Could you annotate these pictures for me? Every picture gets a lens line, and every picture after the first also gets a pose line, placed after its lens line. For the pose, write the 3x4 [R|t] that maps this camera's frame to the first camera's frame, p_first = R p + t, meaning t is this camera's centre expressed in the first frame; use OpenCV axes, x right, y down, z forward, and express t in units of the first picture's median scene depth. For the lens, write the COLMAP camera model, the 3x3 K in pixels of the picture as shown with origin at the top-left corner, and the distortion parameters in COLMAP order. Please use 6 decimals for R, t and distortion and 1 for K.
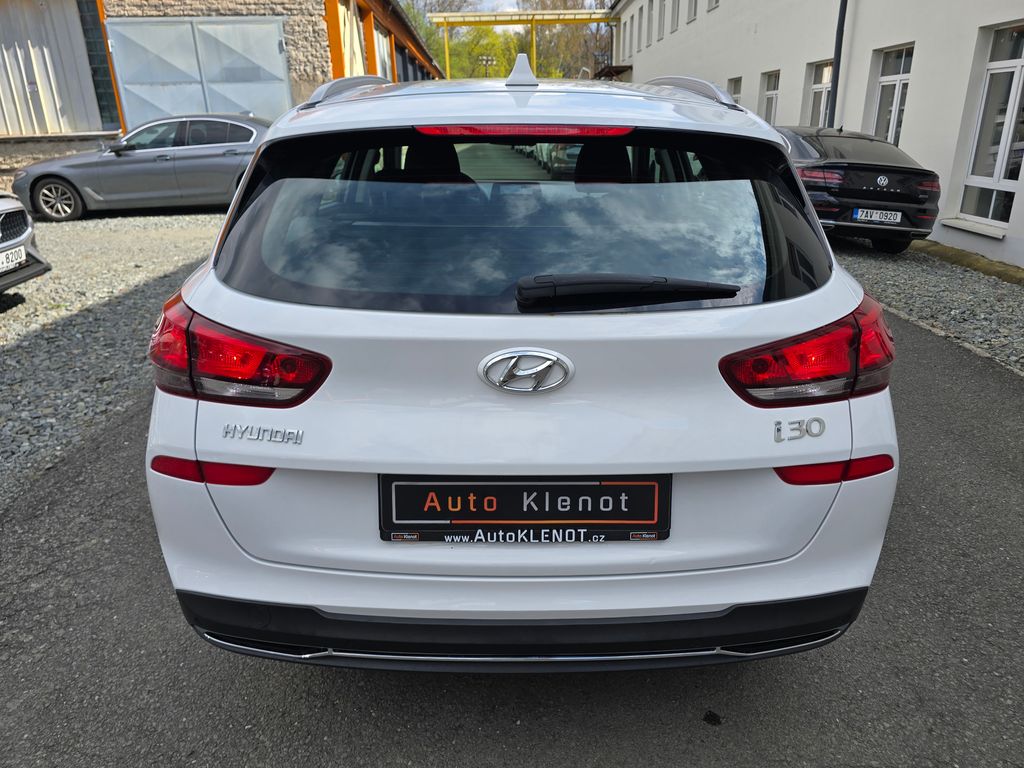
lens RADIAL K [[684.6, 0, 512.0], [0, 684.6, 384.0], [0, 0, 1]] dist [0.001750, -0.018641]
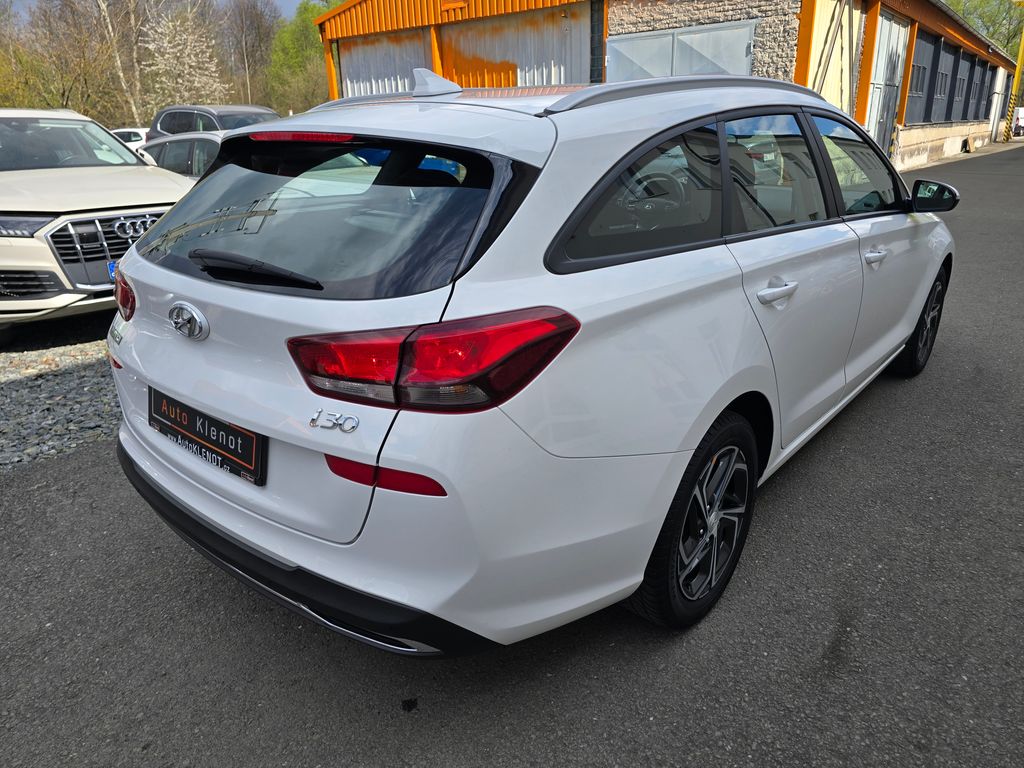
lens RADIAL K [[684.6, 0, 512.0], [0, 684.6, 384.0], [0, 0, 1]] dist [0.001750, -0.018641]
pose [[0.754000, 0.211933, -0.621747, 0.130310], [-0.213360, 0.974217, 0.073335, -0.012861], [0.621259, 0.077361, 0.779777, 0.035966]]
